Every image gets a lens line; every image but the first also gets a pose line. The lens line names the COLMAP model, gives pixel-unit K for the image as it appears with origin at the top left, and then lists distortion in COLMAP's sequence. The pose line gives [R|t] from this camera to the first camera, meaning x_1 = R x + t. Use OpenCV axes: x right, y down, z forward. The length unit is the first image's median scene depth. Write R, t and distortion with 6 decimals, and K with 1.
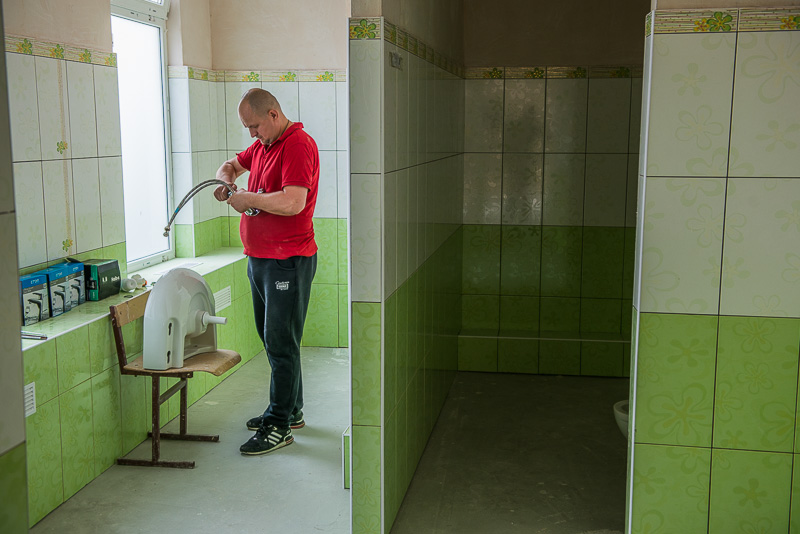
lens RADIAL K [[887.9, 0, 401.2], [0, 887.9, 267.3], [0, 0, 1]] dist [0.028940, 0.000000]
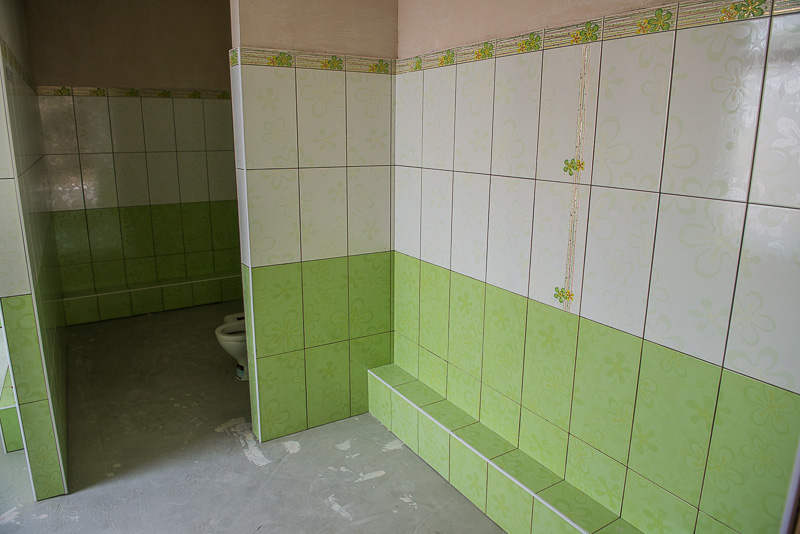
lens RADIAL K [[542.0, 0, 399.7], [0, 542.0, 264.4], [0, 0, 1]] dist [-0.057310, -0.003084]
pose [[0.753355, -0.149364, 0.640427, -0.091706], [0.094237, 0.988333, 0.119651, -0.032349], [-0.650827, -0.029787, 0.758642, 0.197608]]
